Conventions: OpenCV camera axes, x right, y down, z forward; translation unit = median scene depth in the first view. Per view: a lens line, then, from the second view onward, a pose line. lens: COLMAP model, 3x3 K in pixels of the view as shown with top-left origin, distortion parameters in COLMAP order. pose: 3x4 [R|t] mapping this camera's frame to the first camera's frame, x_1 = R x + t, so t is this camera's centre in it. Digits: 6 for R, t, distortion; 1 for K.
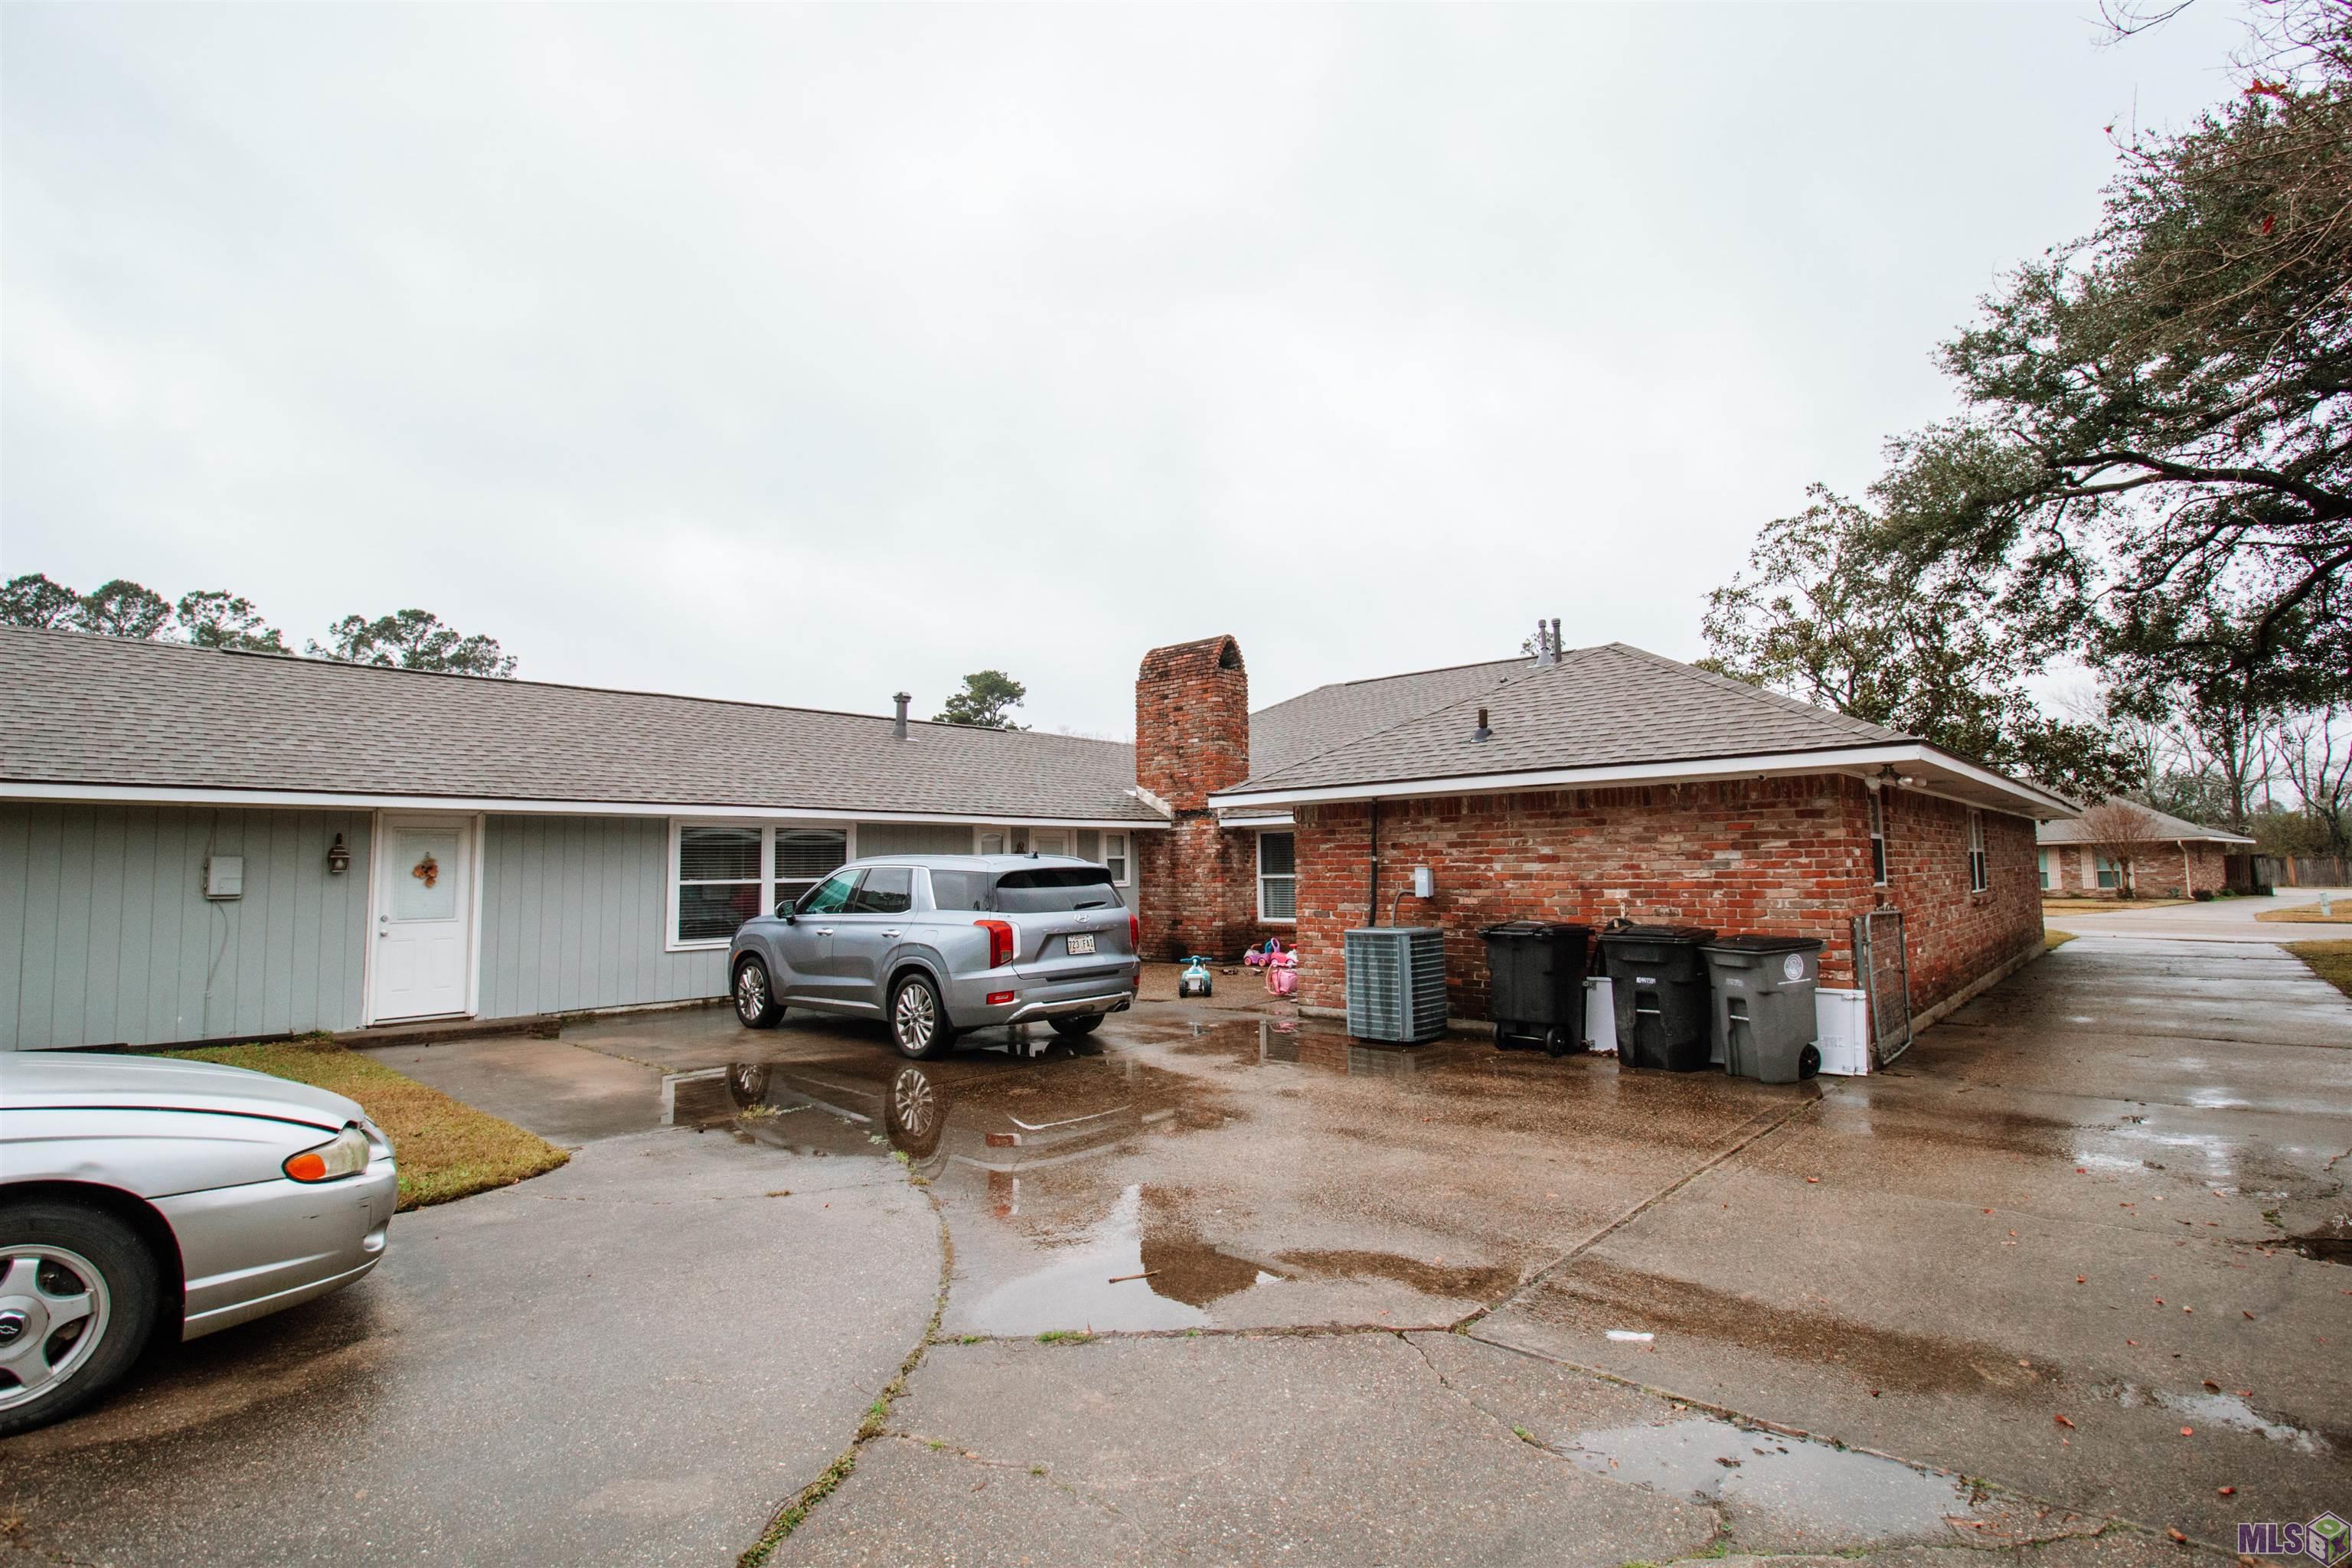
lens RADIAL K [[1105.3, 0, 1177.3], [0, 1105.3, 784.7], [0, 0, 1]] dist [-0.011579, -0.001585]
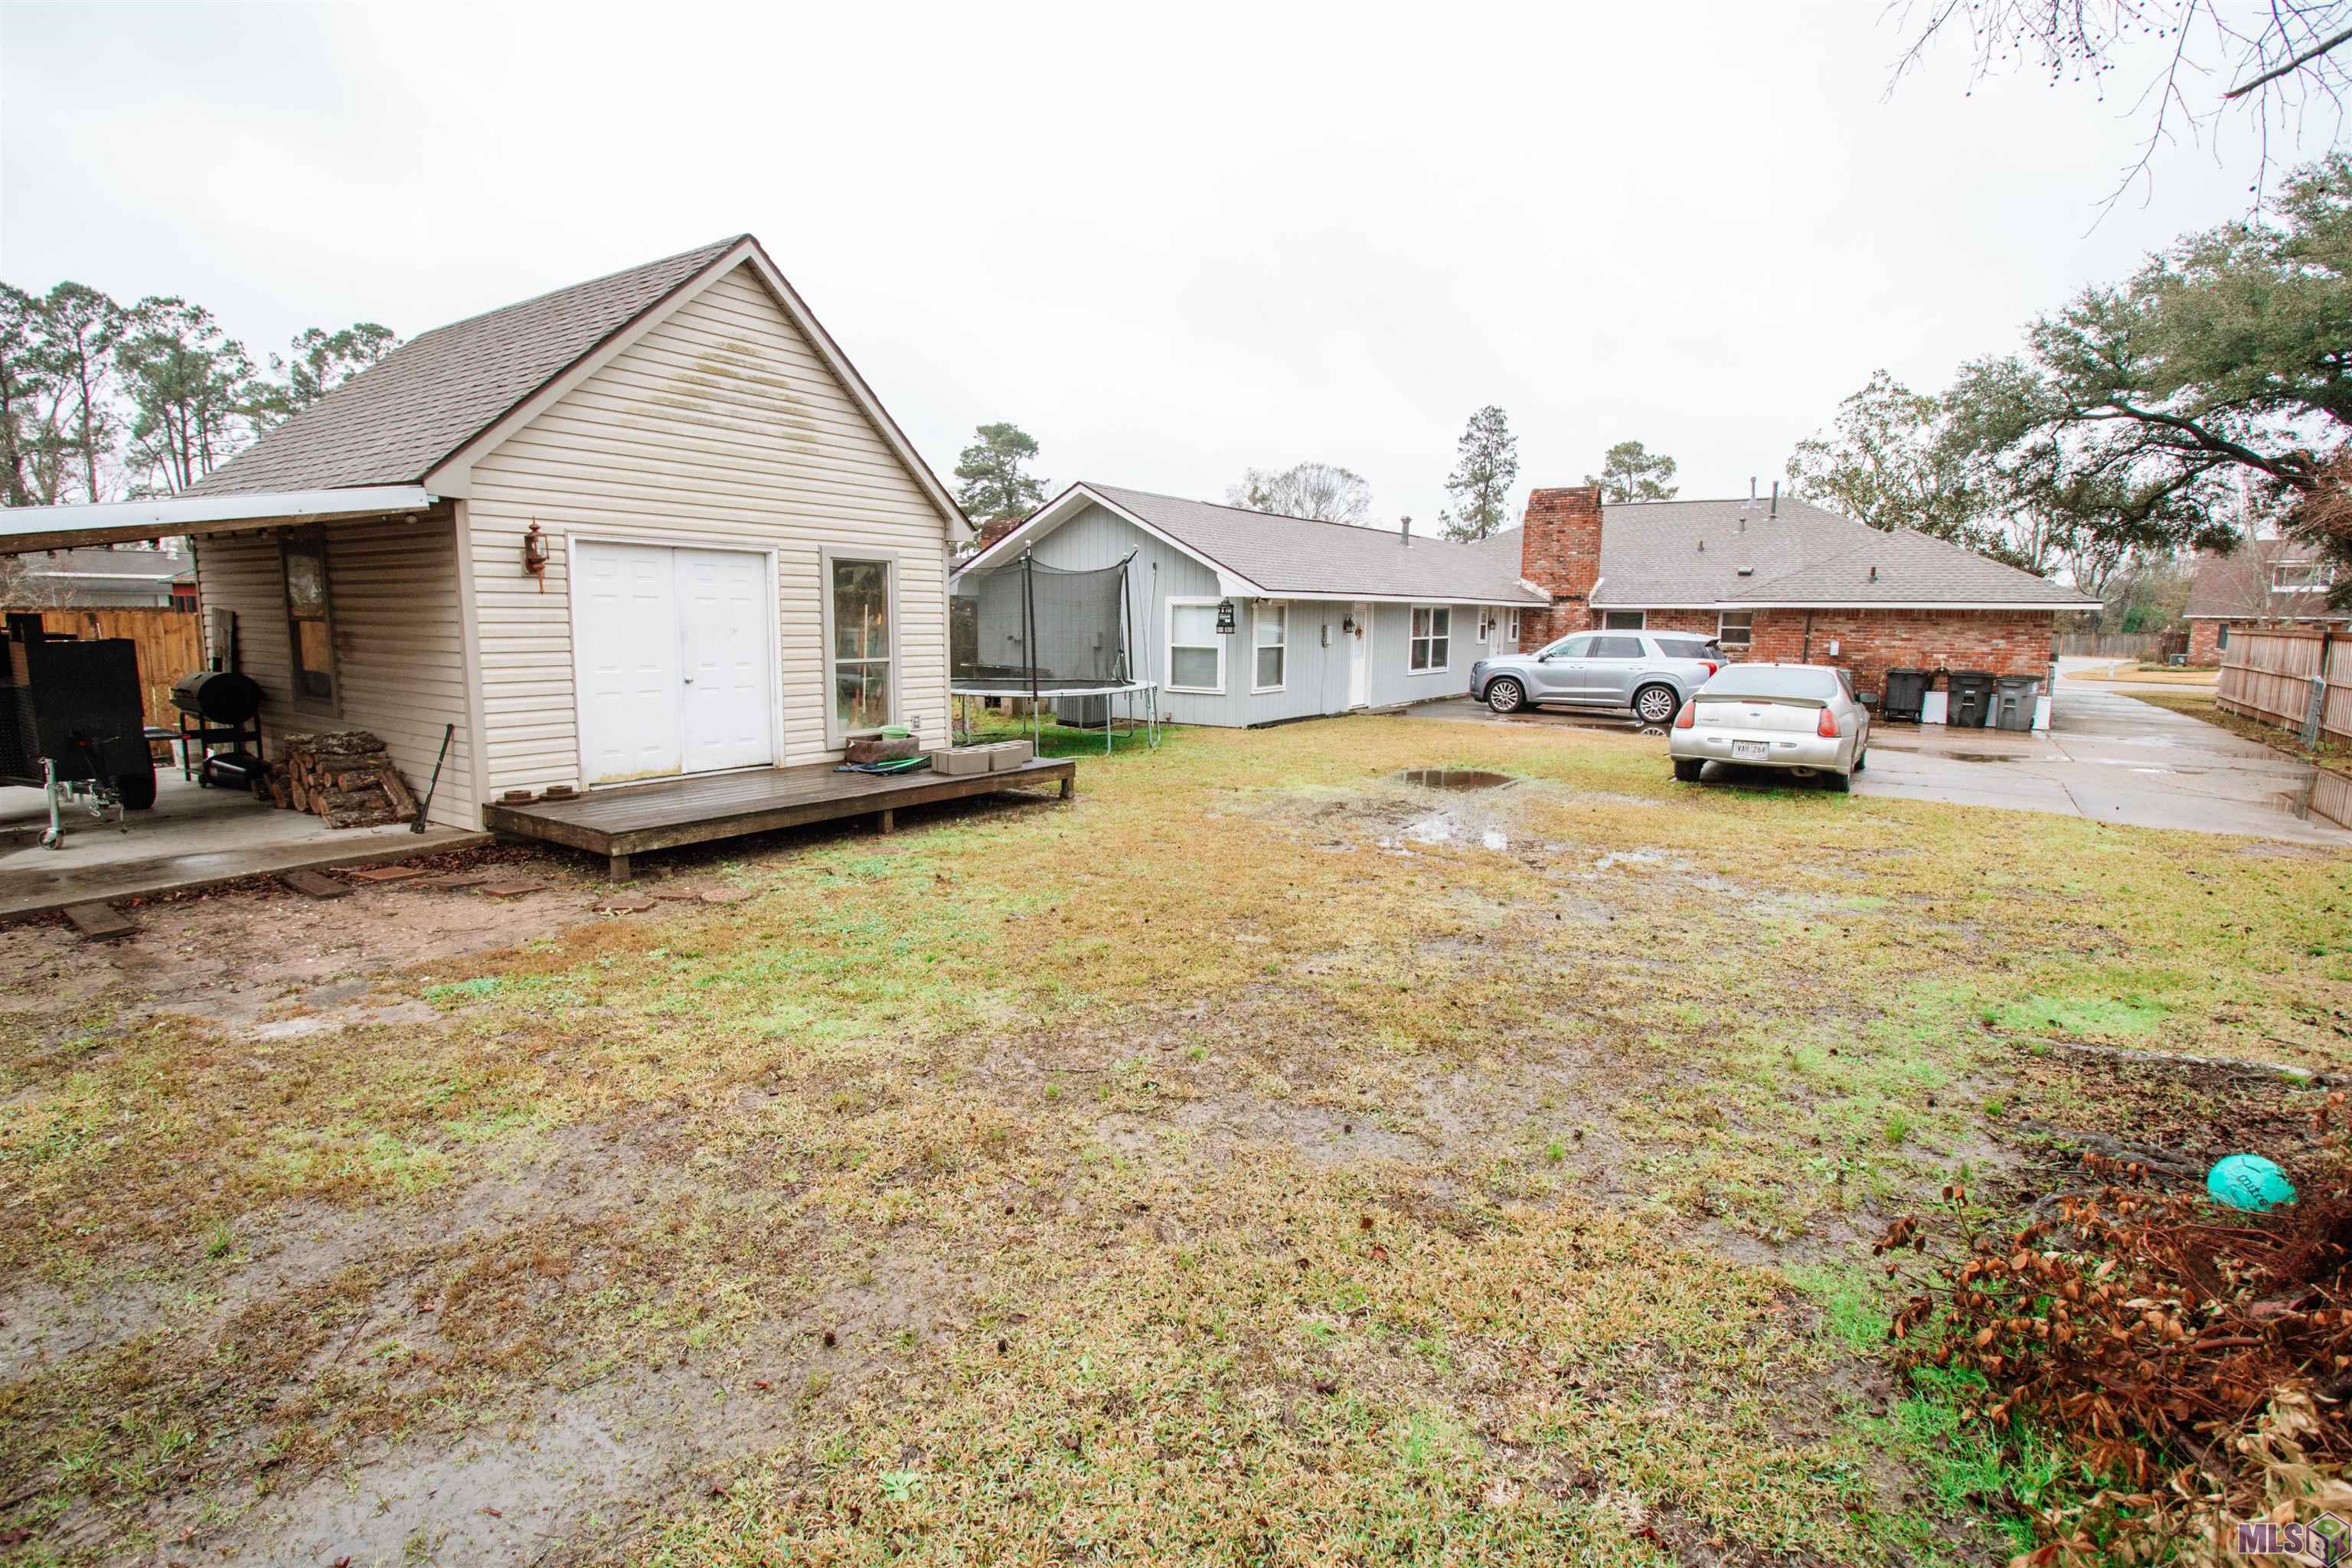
lens RADIAL K [[1105.3, 0, 1178.2], [0, 1105.3, 782.9], [0, 0, 1]] dist [-0.011579, -0.001585]
pose [[0.989205, 0.001353, 0.146531, -0.778179], [-0.034589, 0.973856, 0.224516, -0.053701], [-0.142396, -0.227161, 0.963391, -0.540530]]
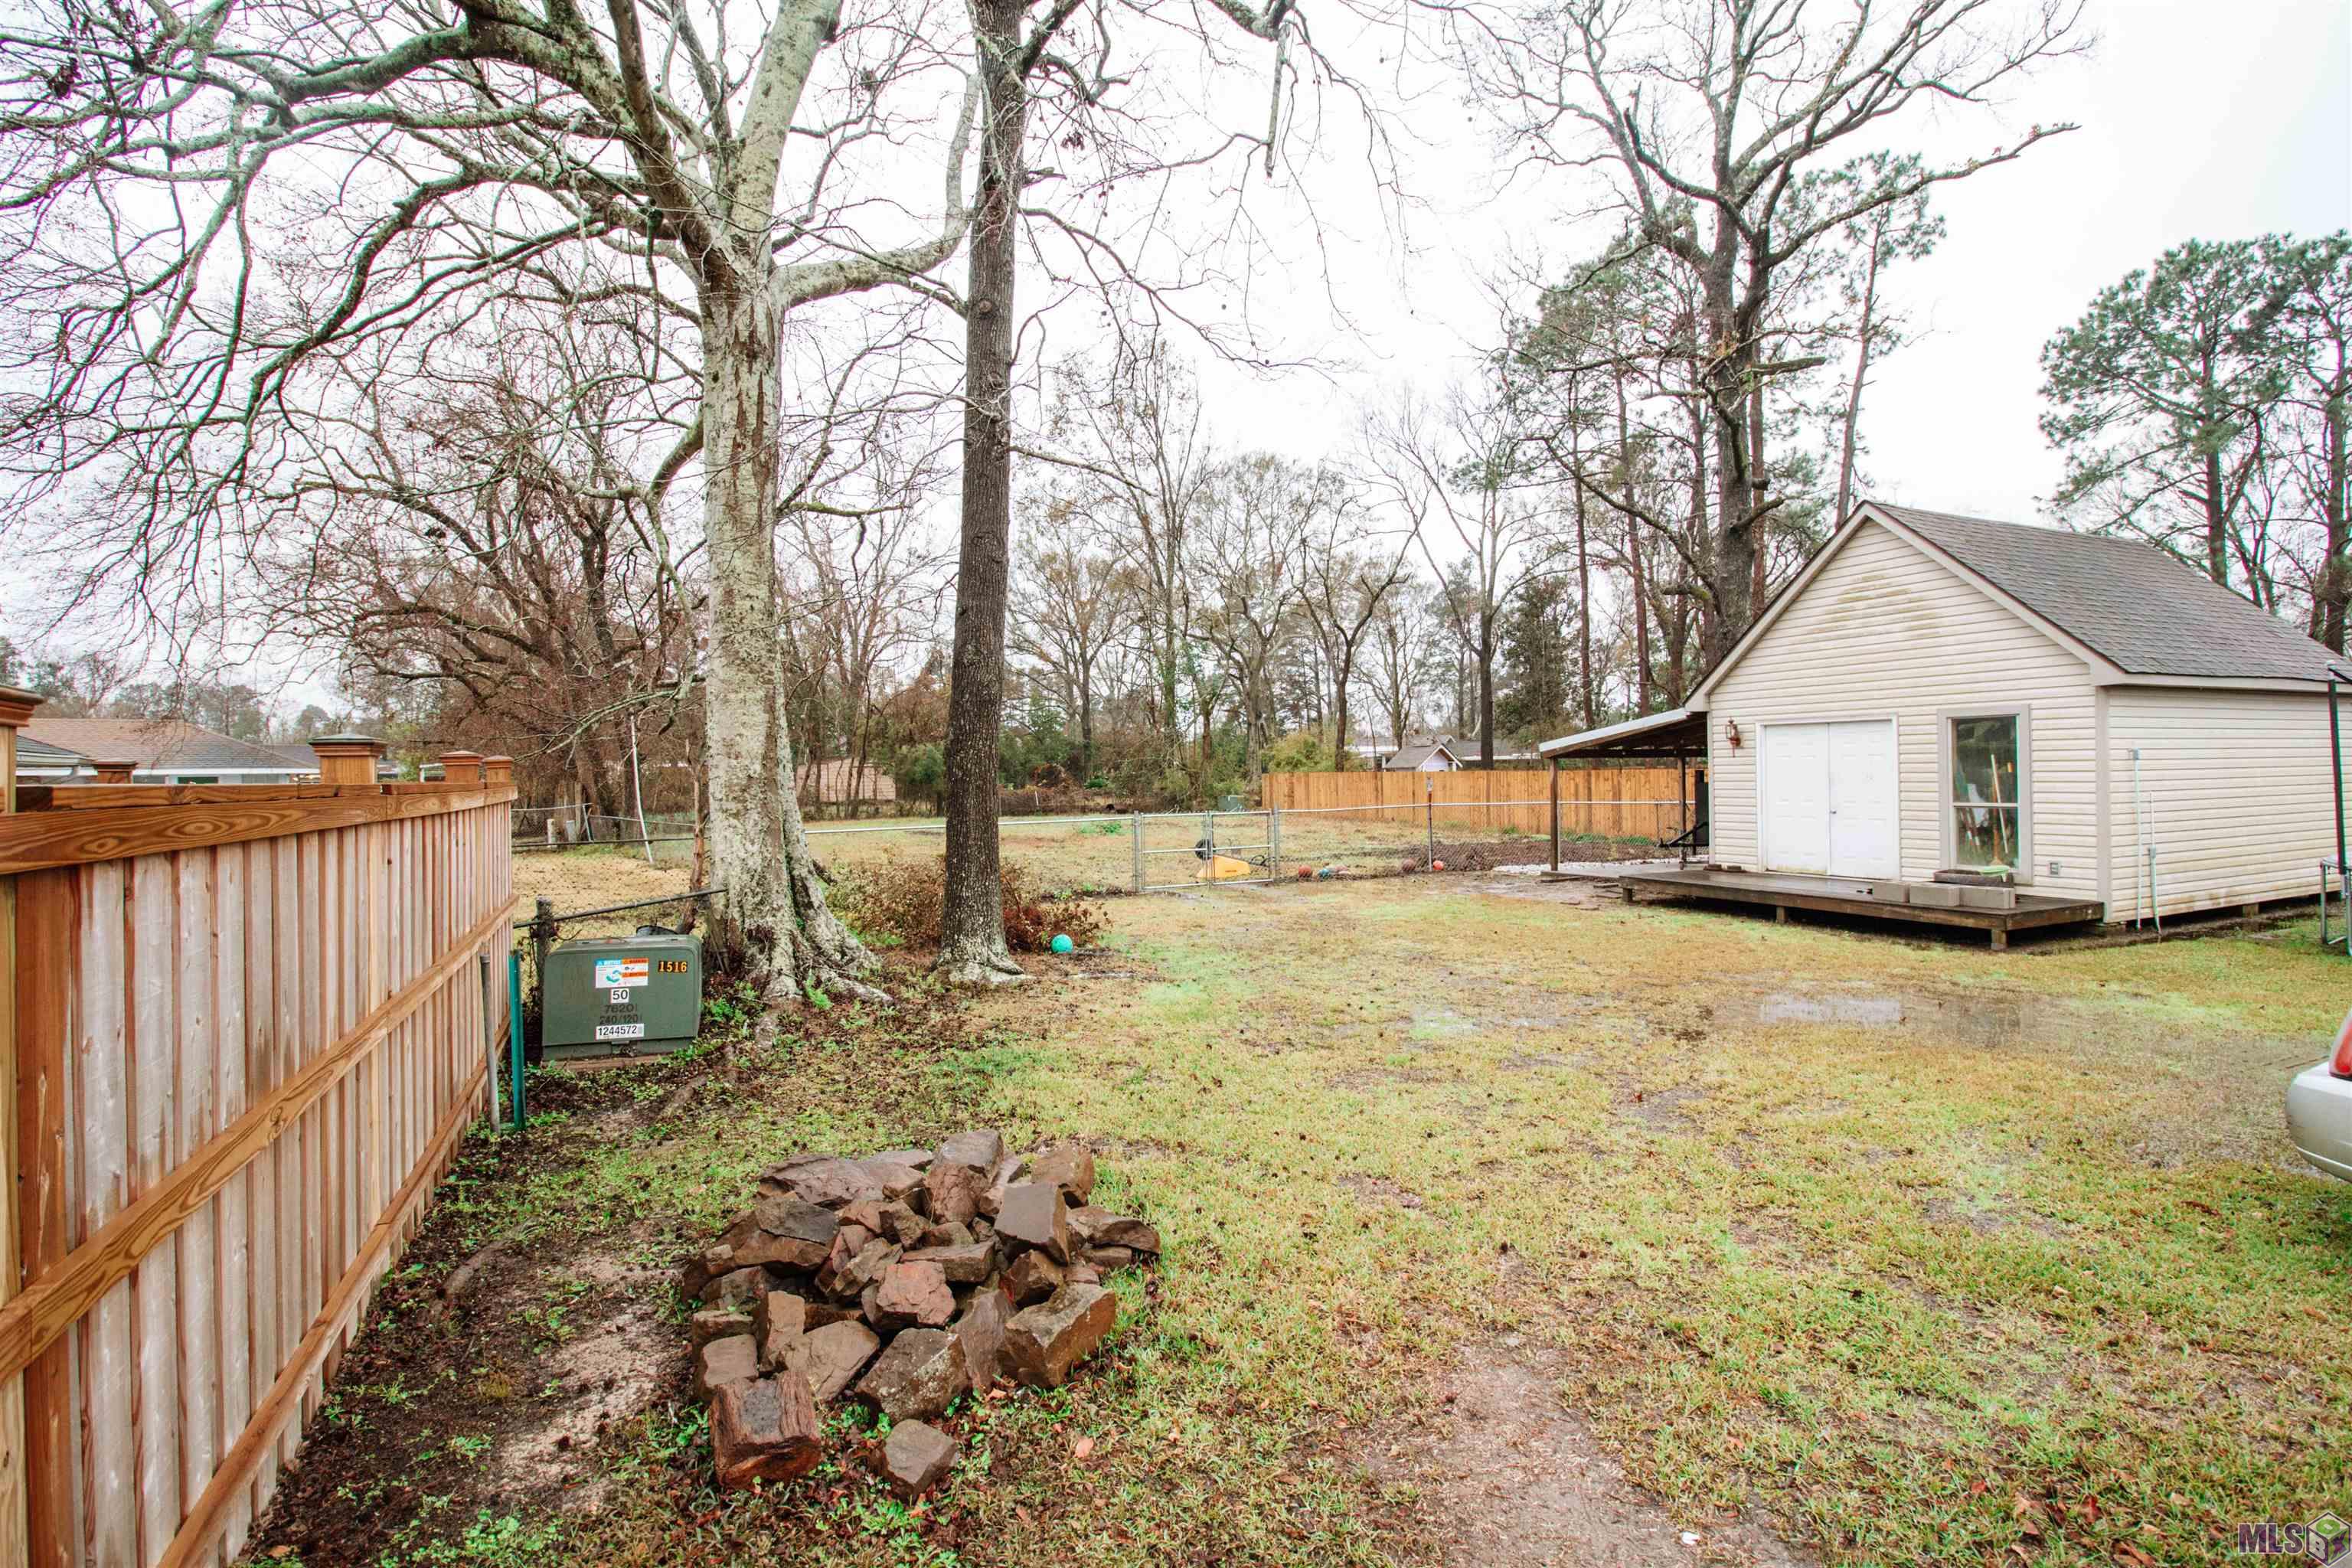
lens RADIAL K [[1105.3, 0, 1176.8], [0, 1105.3, 776.1], [0, 0, 1]] dist [-0.011579, -0.001585]
pose [[-0.382234, 0.018959, -0.923871, 5.171326], [0.093807, 0.995421, -0.018383, 0.149883], [0.919292, -0.093693, -0.382262, 2.926000]]
